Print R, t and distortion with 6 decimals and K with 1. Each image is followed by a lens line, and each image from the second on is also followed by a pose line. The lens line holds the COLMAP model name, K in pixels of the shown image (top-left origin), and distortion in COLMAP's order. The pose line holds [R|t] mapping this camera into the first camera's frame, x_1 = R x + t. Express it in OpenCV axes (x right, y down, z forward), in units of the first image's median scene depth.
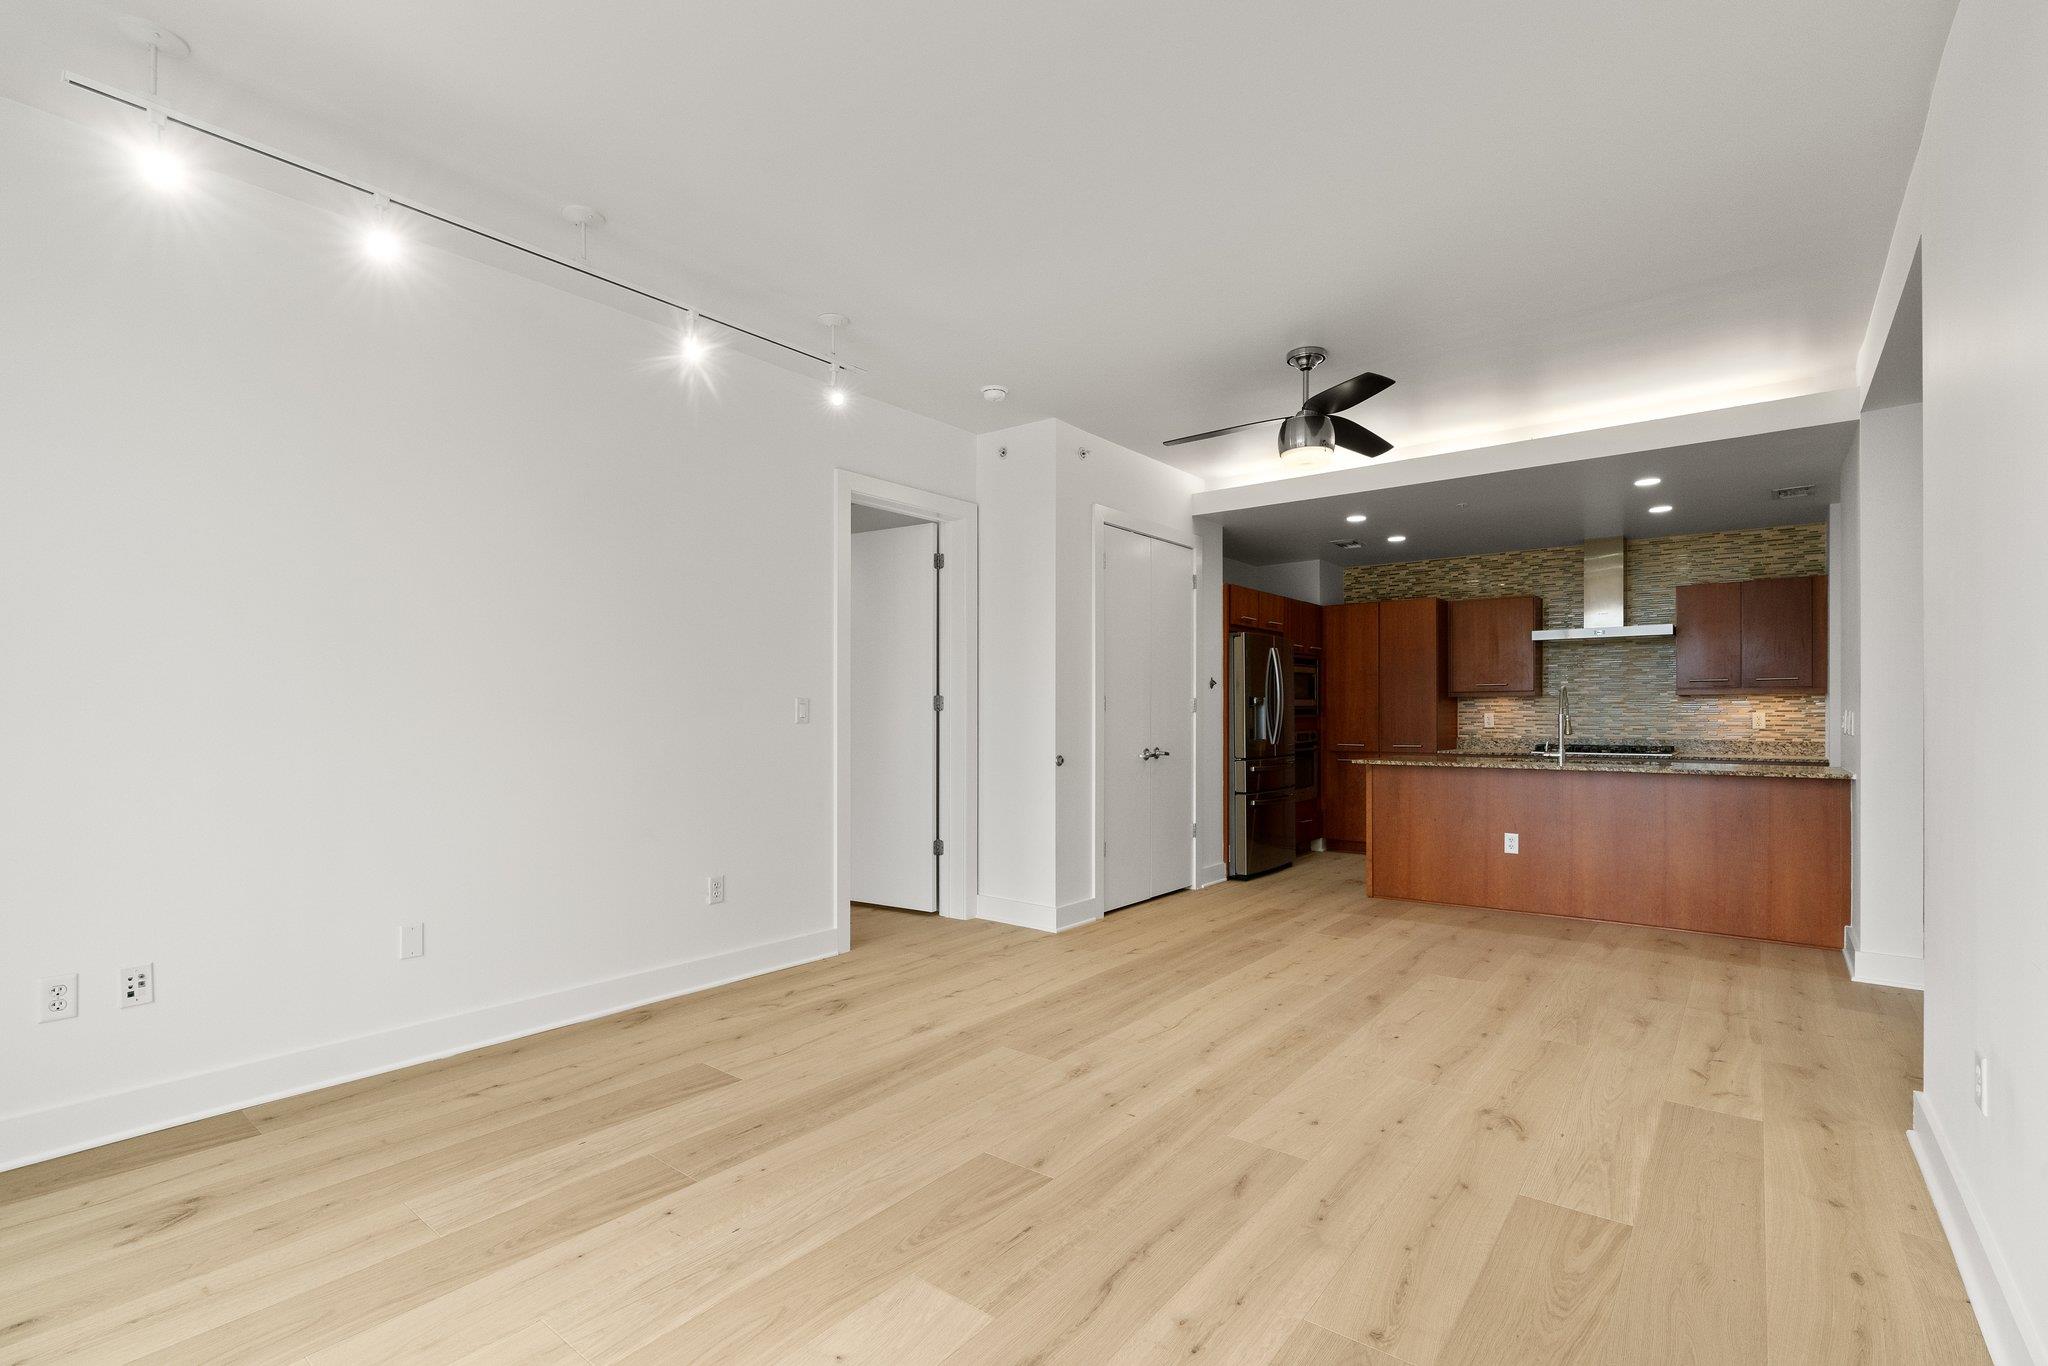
lens RADIAL K [[946.2, 0, 1025.8], [0, 946.2, 692.2], [0, 0, 1]] dist [-0.013257, 0.001636]
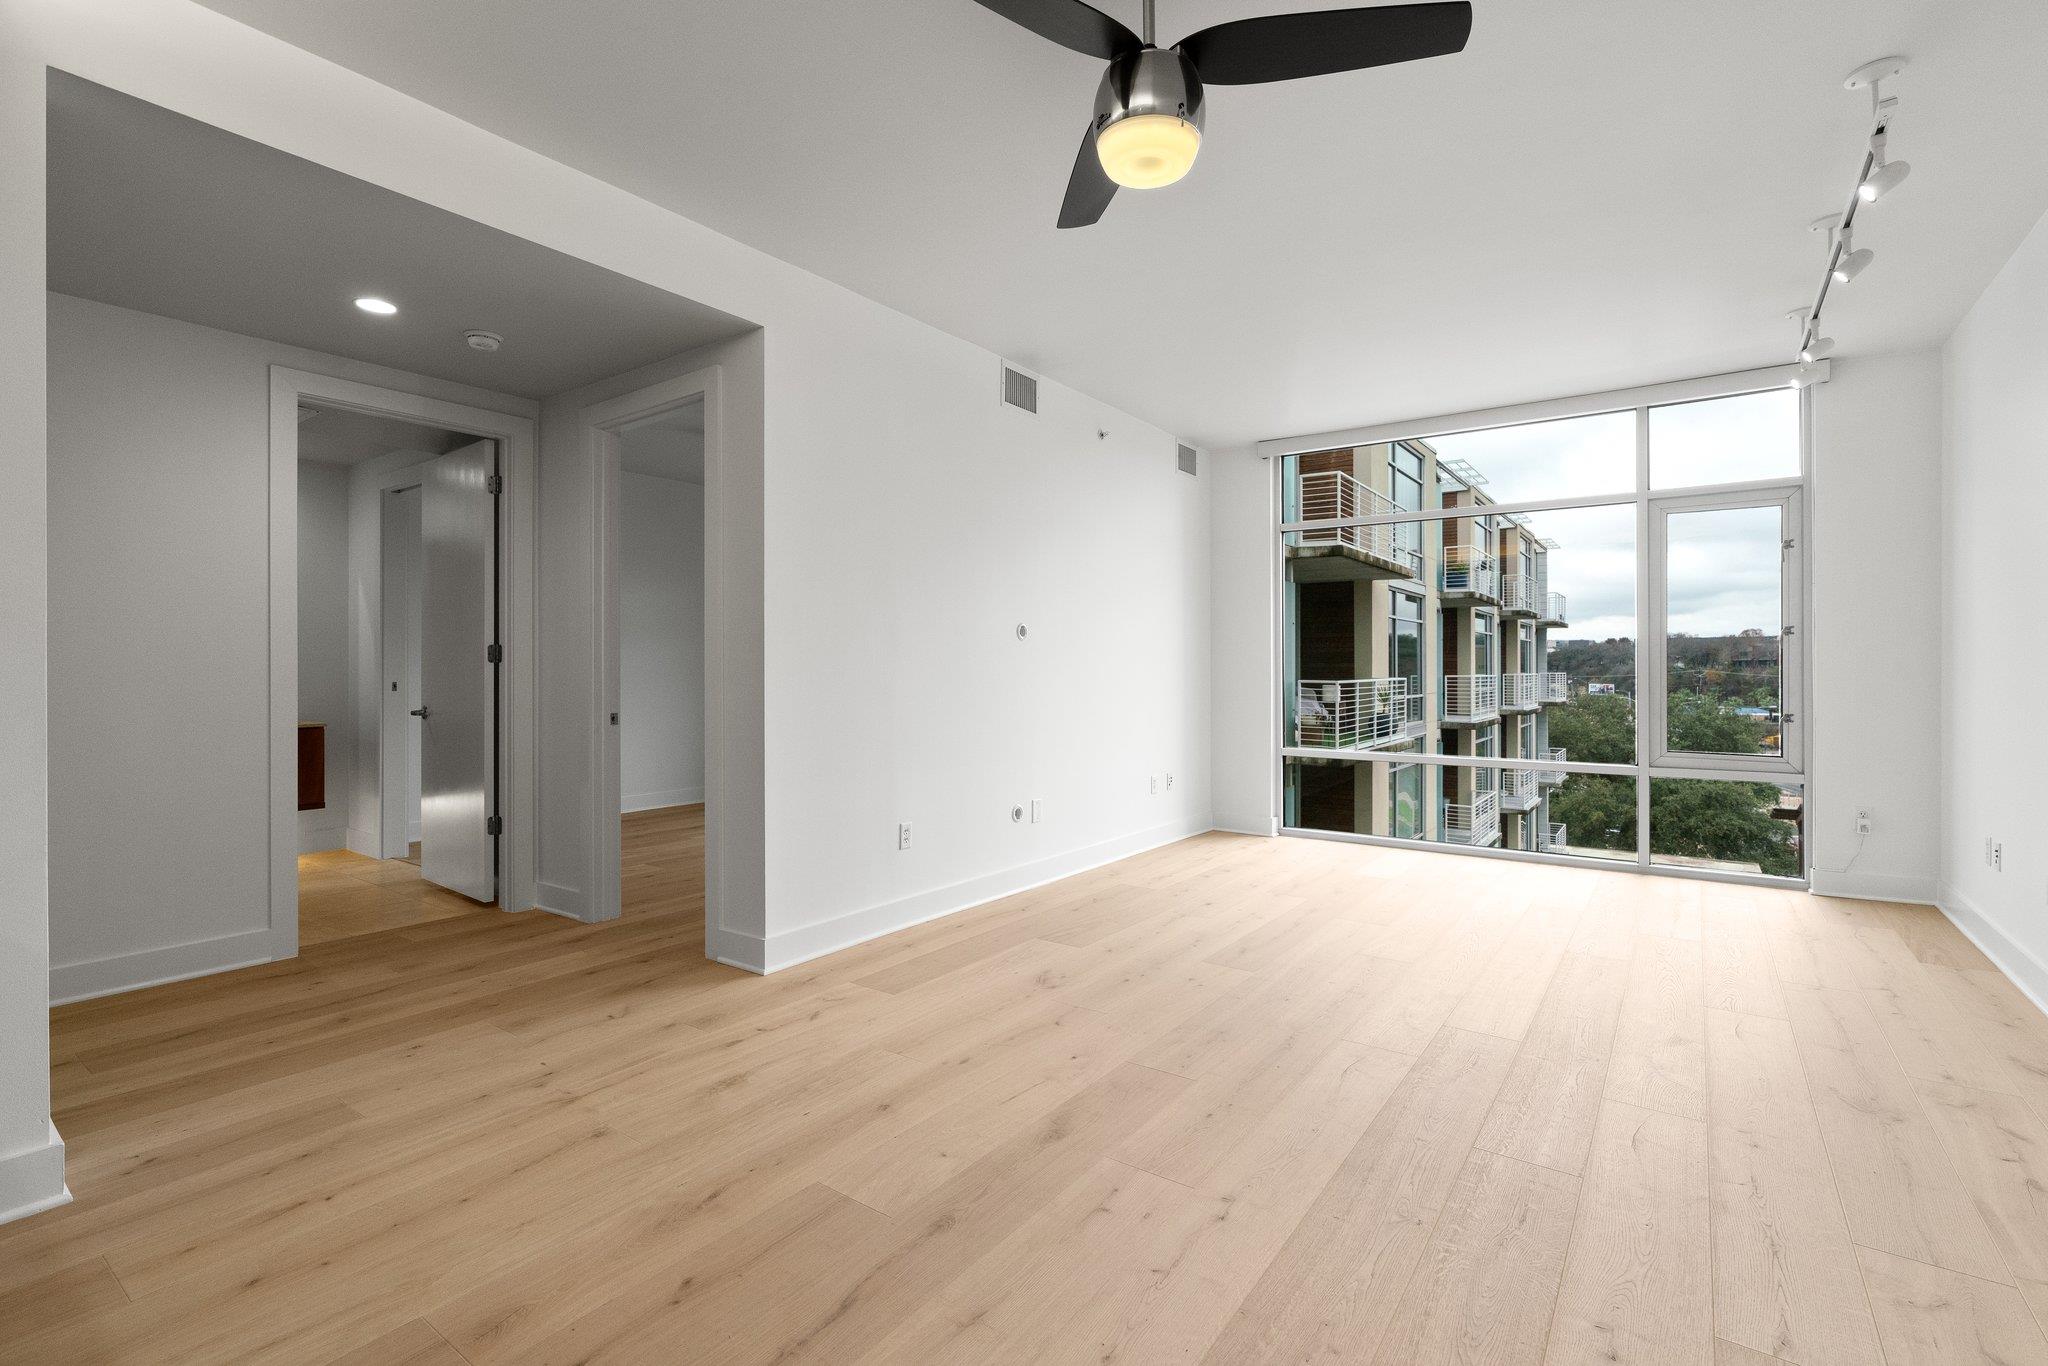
lens RADIAL K [[946.2, 0, 1022.3], [0, 946.2, 675.7], [0, 0, 1]] dist [-0.013257, 0.001636]
pose [[-0.999093, 0.001713, -0.042551, 0.418889], [0.002496, 0.999829, -0.018347, 0.038599], [0.042512, -0.018437, -0.998926, 1.626928]]
